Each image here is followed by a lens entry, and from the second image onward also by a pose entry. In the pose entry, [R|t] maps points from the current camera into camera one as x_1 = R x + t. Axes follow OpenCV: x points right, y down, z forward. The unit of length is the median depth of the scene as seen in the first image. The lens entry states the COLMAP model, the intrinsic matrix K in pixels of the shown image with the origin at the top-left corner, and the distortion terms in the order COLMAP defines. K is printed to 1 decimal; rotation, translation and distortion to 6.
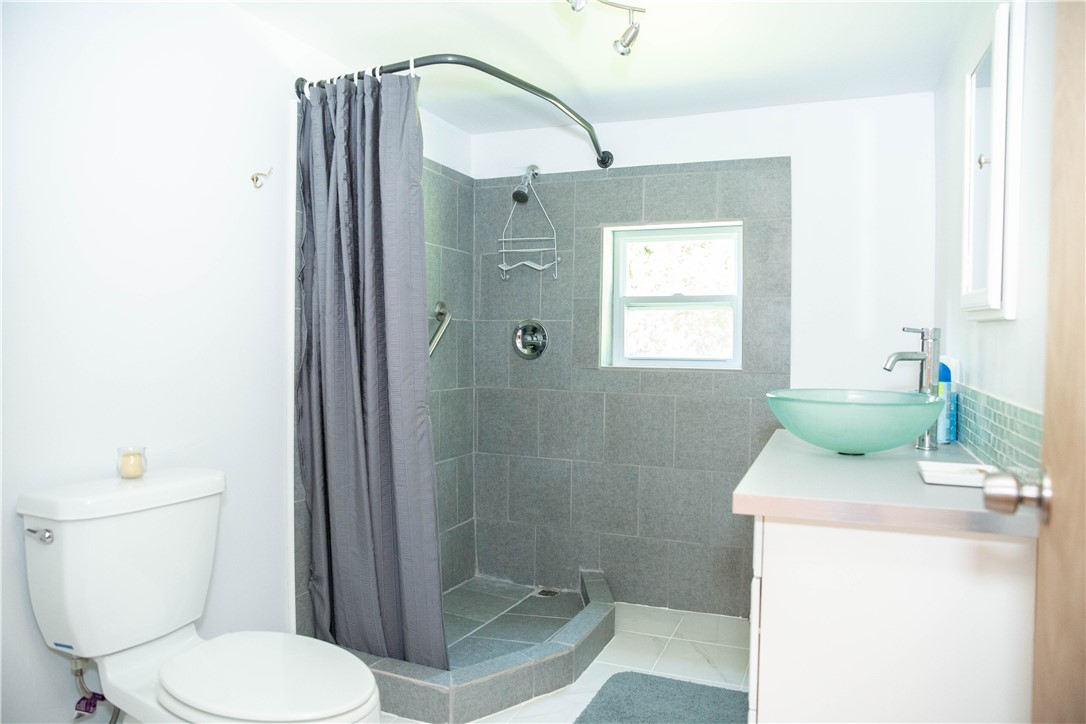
lens RADIAL K [[750.3, 0, 542.2], [0, 750.3, 361.8], [0, 0, 1]] dist [-0.108962, 0.090008]
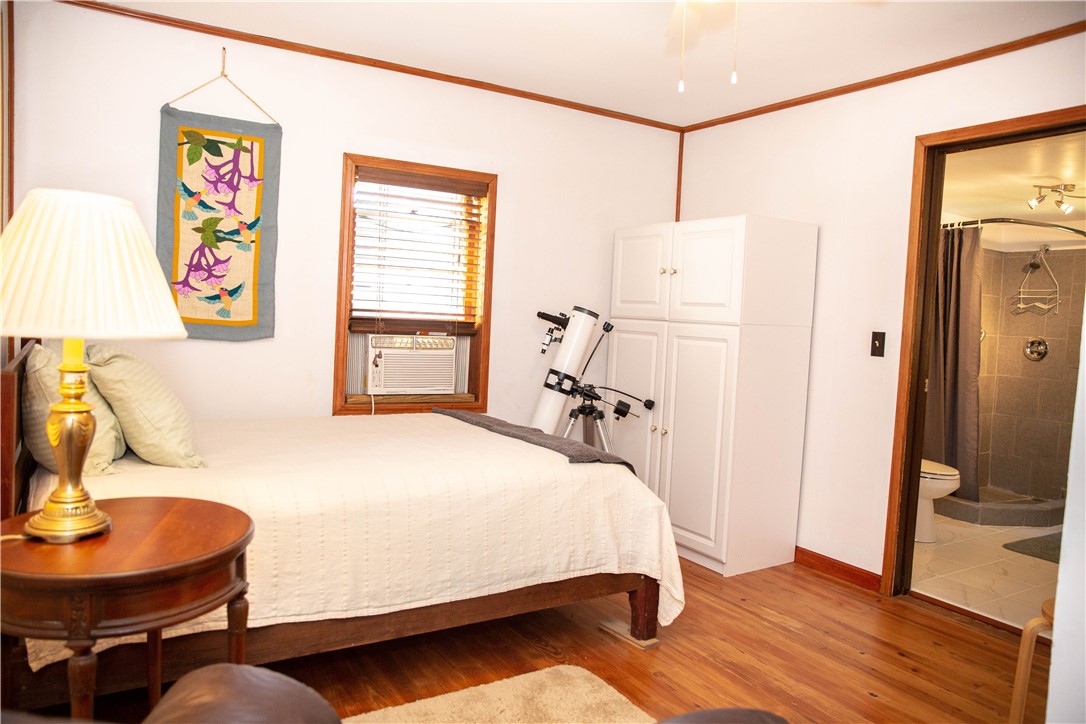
lens RADIAL K [[750.3, 0, 542.2], [0, 750.3, 361.8], [0, 0, 1]] dist [-0.108962, 0.090008]
pose [[0.814267, 0.060159, -0.577365, 0.028447], [-0.052123, 0.998175, 0.030496, 0.008136], [0.578146, 0.005262, 0.815916, -1.110782]]
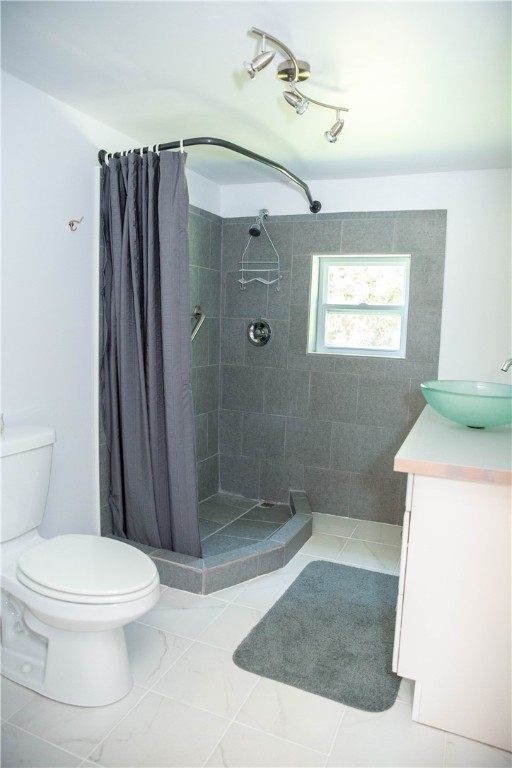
lens RADIAL K [[530.6, 0, 260.7], [0, 530.6, 385.2], [0, 0, 1]] dist [-0.108962, 0.090008]
pose [[0.999713, 0.023311, -0.005542, -0.006586], [-0.022651, 0.994859, 0.098700, -0.033390], [0.007814, -0.098546, 0.995102, -0.026700]]
